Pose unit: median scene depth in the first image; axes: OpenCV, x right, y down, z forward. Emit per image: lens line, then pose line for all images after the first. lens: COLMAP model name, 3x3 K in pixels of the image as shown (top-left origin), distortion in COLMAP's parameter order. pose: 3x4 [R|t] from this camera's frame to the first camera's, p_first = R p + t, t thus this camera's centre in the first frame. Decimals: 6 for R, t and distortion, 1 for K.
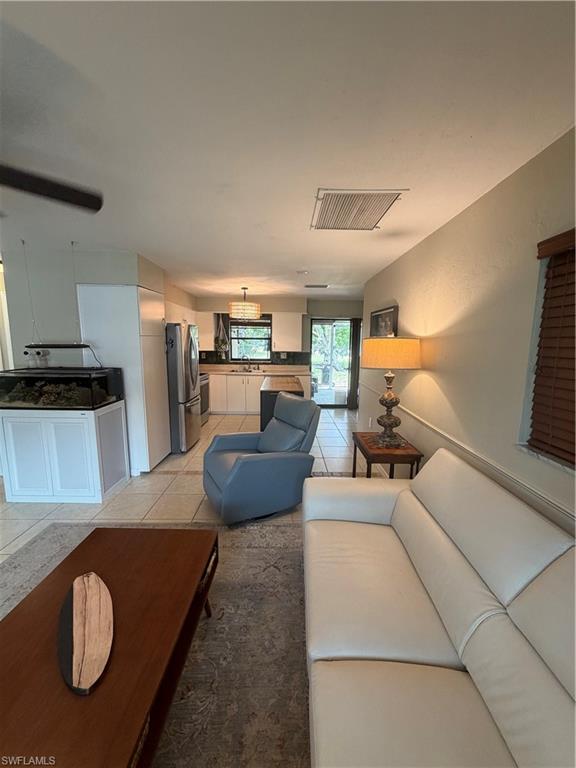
lens RADIAL K [[306.3, 0, 287.3], [0, 306.3, 385.0], [0, 0, 1]] dist [0.001054, -0.000233]
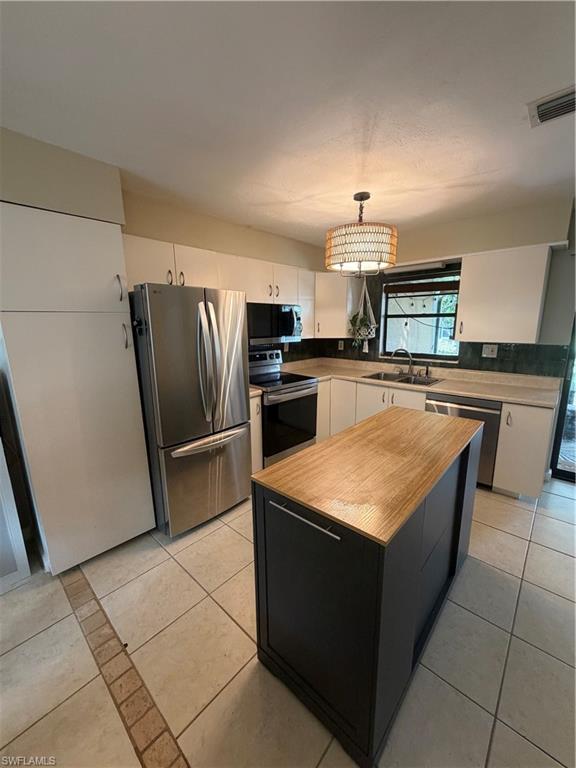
lens RADIAL K [[306.3, 0, 294.0], [0, 306.3, 382.8], [0, 0, 1]] dist [0.001054, -0.000233]
pose [[0.741734, 0.119583, -0.659947, 0.093807], [-0.082633, 0.992774, 0.087018, -0.074714], [0.665584, -0.010011, 0.746256, 0.529903]]
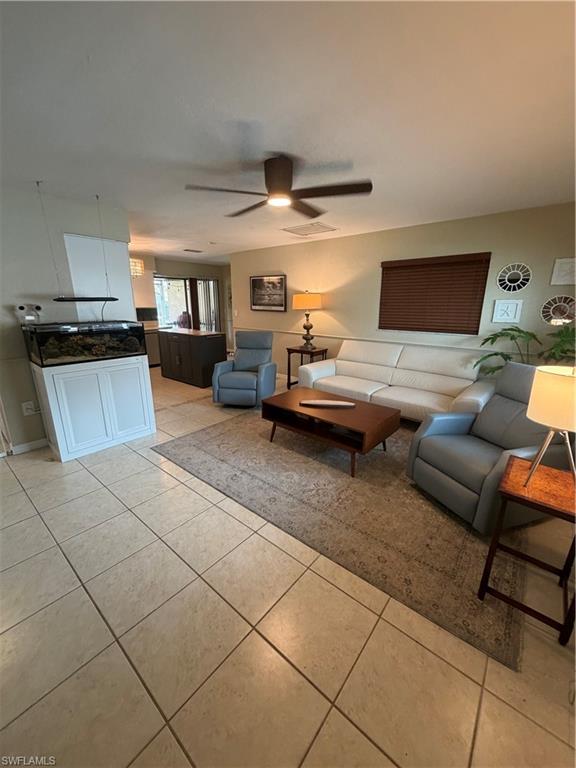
lens RADIAL K [[306.3, 0, 288.1], [0, 306.3, 383.6], [0, 0, 1]] dist [0.001054, -0.000233]
pose [[0.647211, -0.206955, 0.733681, -0.575605], [0.115022, 0.977936, 0.174388, 0.024071], [-0.753583, -0.028476, 0.656736, -0.094629]]
